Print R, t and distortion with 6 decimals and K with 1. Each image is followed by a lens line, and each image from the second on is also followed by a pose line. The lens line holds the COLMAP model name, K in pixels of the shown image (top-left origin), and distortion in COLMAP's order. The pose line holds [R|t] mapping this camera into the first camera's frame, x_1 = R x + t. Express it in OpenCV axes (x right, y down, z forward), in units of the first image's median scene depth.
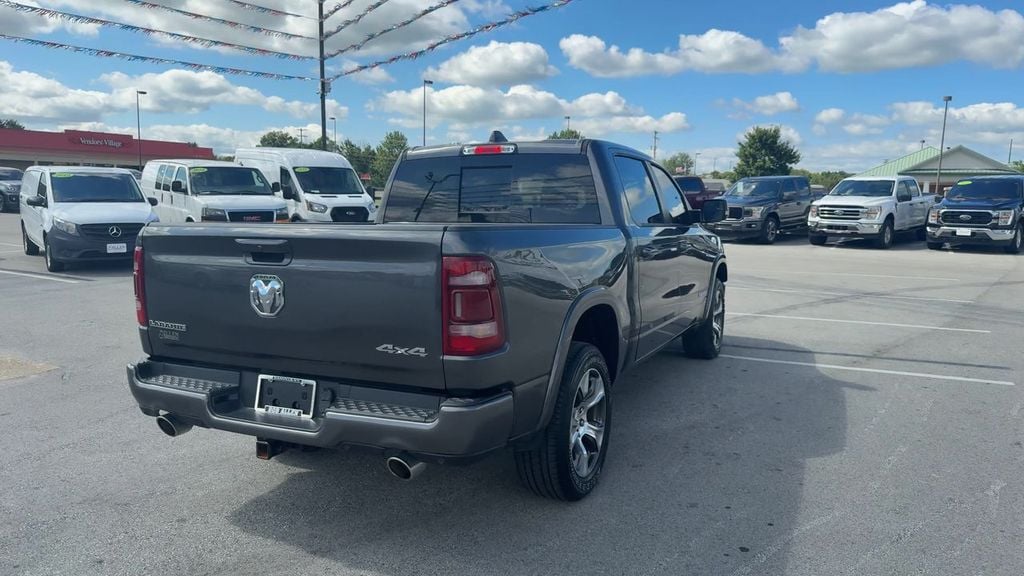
lens RADIAL K [[730.9, 0, 500.0], [0, 730.9, 296.2], [0, 0, 1]] dist [0.033607, -0.062832]
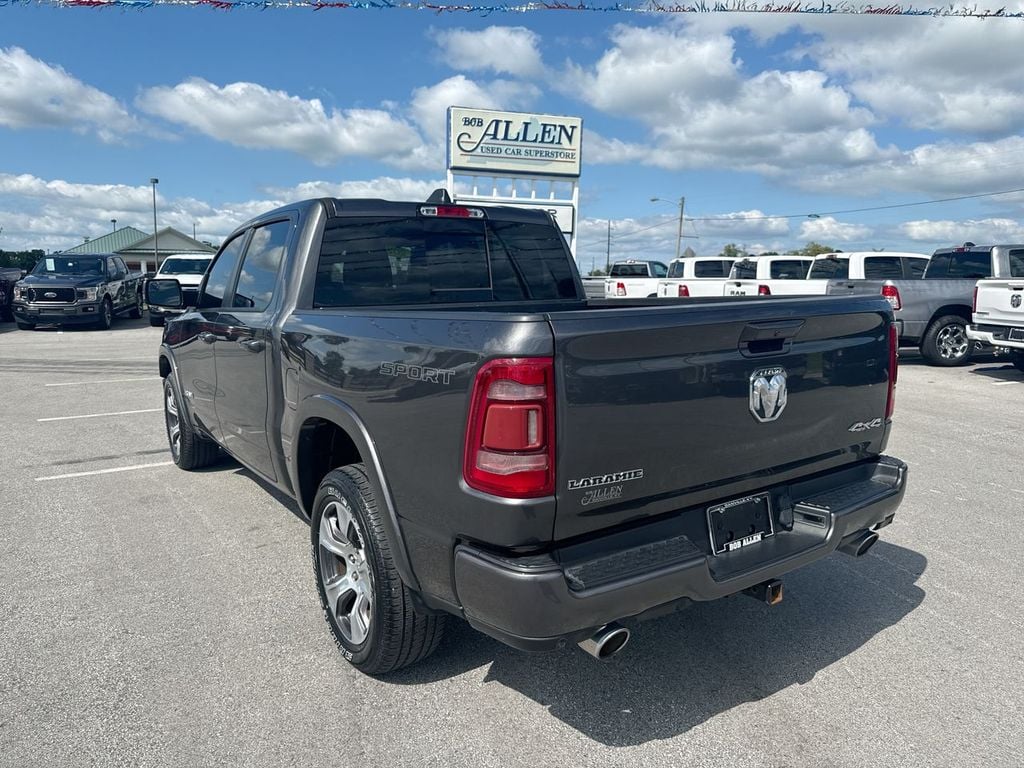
lens RADIAL K [[730.4, 0, 512.1], [0, 730.4, 392.1], [0, 0, 1]] dist [0.028877, -0.052190]
pose [[0.495041, -0.136899, 0.858017, -0.747795], [0.119073, 0.988881, 0.089078, -0.070417], [-0.860672, 0.058070, 0.505838, 0.568721]]
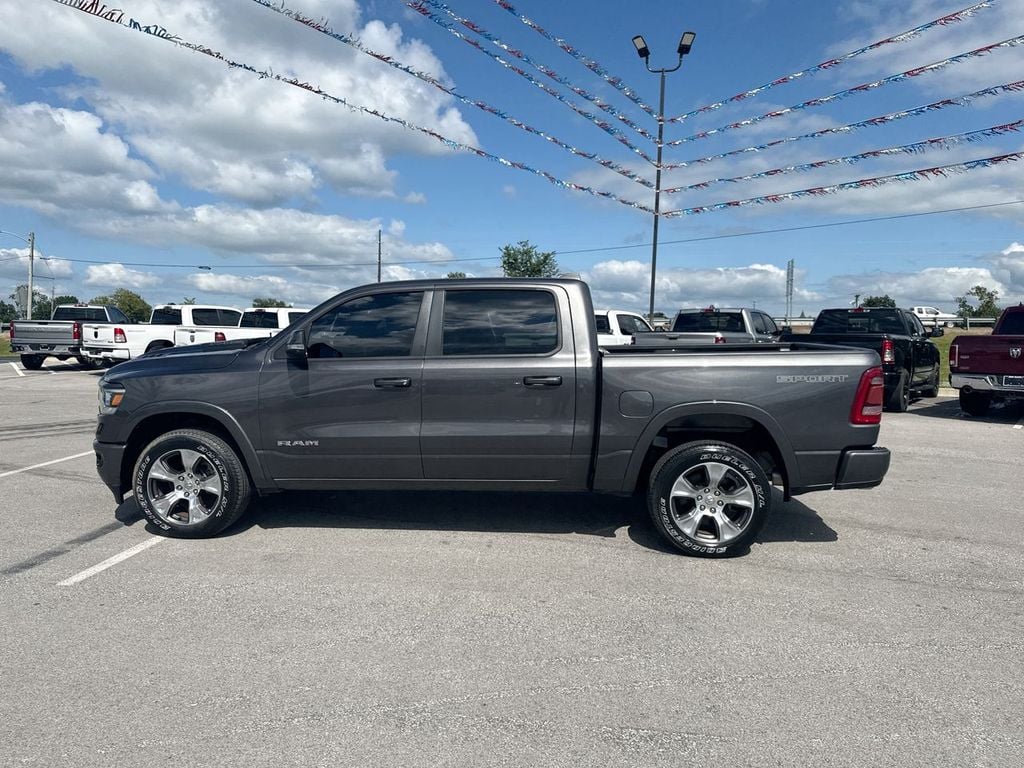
lens RADIAL K [[730.4, 0, 516.2], [0, 730.4, 349.6], [0, 0, 1]] dist [0.028877, -0.052190]
pose [[-0.384259, -0.033196, 0.922628, -1.185022], [0.109662, 0.990637, 0.081316, -0.221545], [-0.916689, 0.132424, -0.377021, 1.664903]]
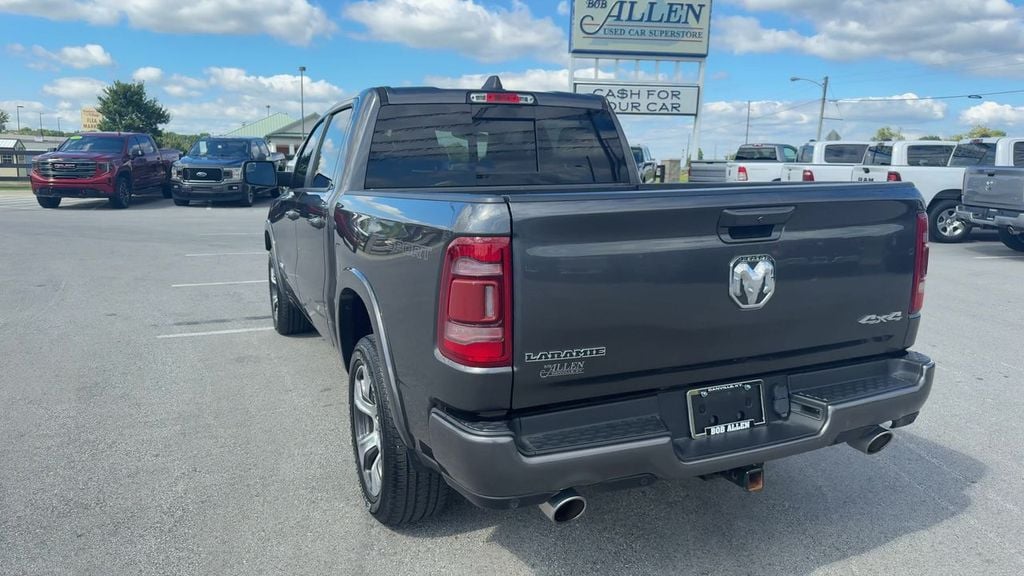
lens RADIAL K [[730.9, 0, 502.7], [0, 730.9, 288.5], [0, 0, 1]] dist [0.033607, -0.062832]
pose [[0.651135, -0.129056, 0.747909, -0.716251], [0.098257, 0.991478, 0.085542, -0.057370], [-0.752575, 0.017788, 0.658266, 0.466774]]
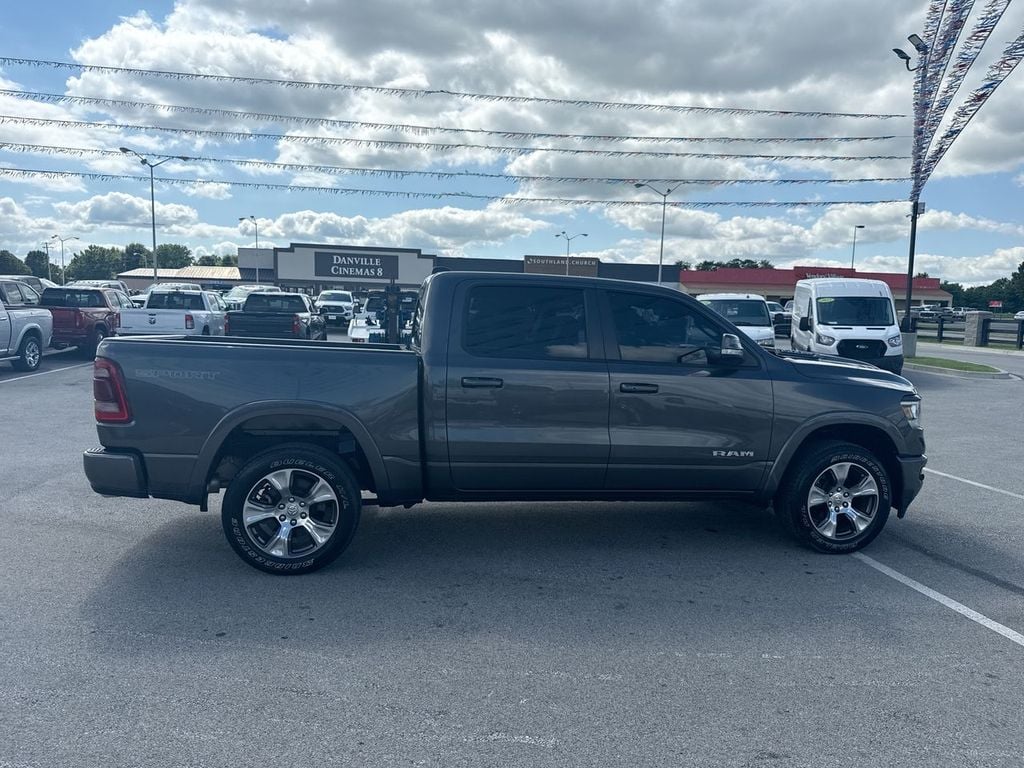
lens RADIAL K [[730.4, 0, 510.5], [0, 730.4, 386.1], [0, 0, 1]] dist [0.028877, -0.052190]
pose [[0.590616, 0.081184, -0.802858, 1.045673], [-0.125721, 0.992035, 0.007827, -0.069448], [0.797099, 0.096313, 0.596119, 0.462092]]
